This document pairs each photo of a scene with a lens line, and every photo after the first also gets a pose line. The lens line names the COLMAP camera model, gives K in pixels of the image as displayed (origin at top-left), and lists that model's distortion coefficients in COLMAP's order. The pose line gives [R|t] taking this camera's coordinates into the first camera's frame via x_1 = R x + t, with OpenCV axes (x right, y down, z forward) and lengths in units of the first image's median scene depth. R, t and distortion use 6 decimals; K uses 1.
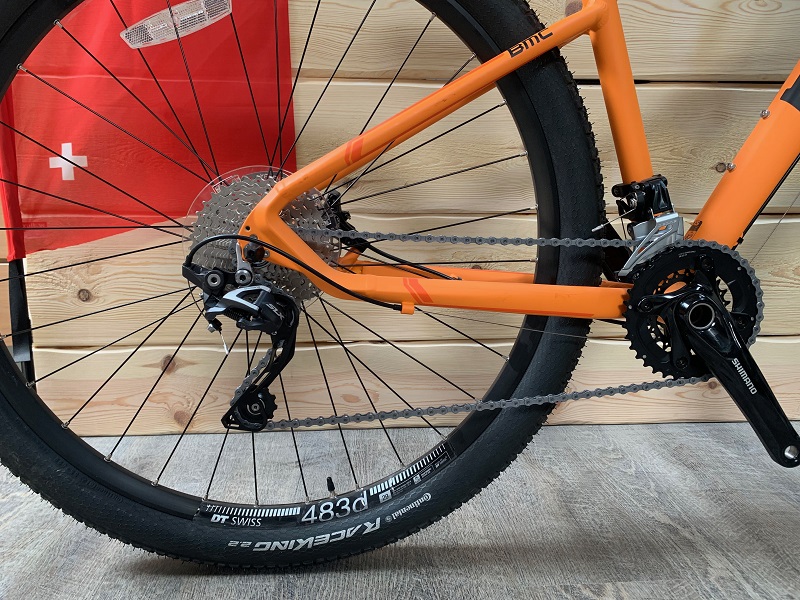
lens RADIAL K [[615.9, 0, 396.1], [0, 615.9, 287.3], [0, 0, 1]] dist [0.026220, -0.023294]
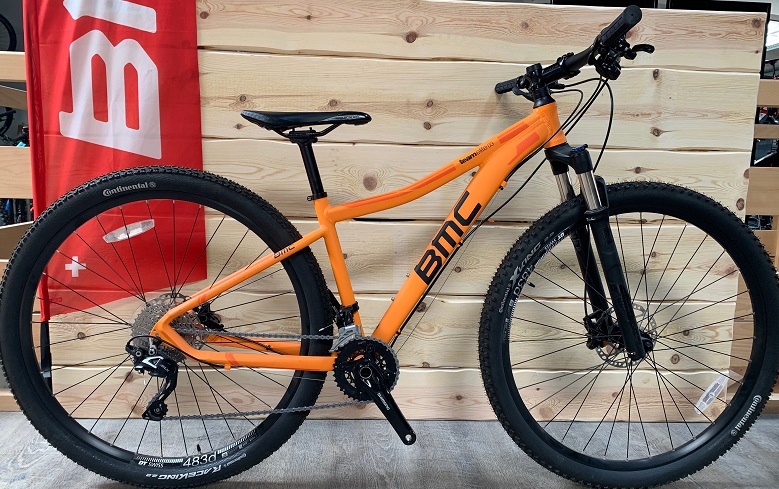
lens RADIAL K [[606.4, 0, 381.5], [0, 606.4, 255.8], [0, 0, 1]] dist [0.032052, -0.044701]
pose [[0.999556, 0.028448, -0.008830, 0.415009], [-0.028677, 0.999227, -0.026901, -0.230437], [0.008057, 0.027142, 0.999599, -0.848234]]
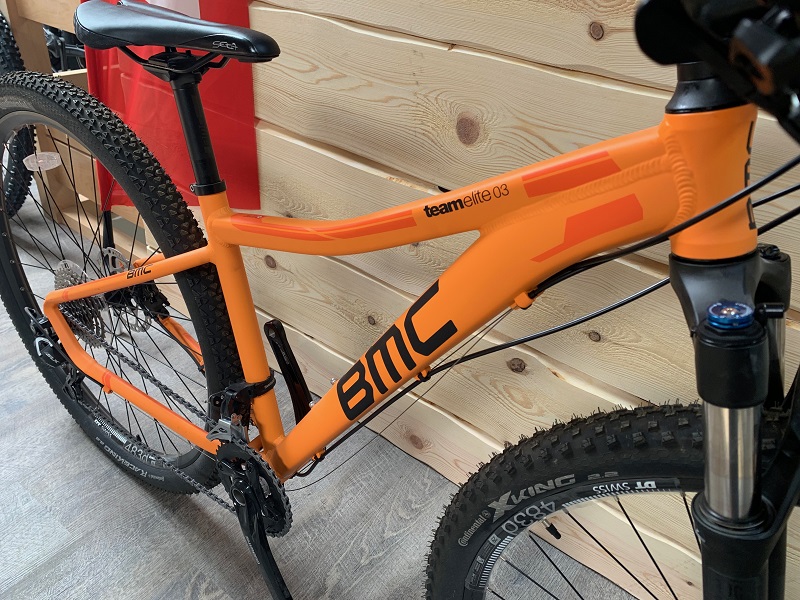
lens RADIAL K [[615.9, 0, 395.8], [0, 615.9, 288.2], [0, 0, 1]] dist [0.026220, -0.023294]
pose [[0.755570, 0.397236, -0.520882, 0.934841], [-0.184214, 0.891915, 0.412980, -0.709870], [0.628633, -0.216082, 0.747080, 0.244535]]
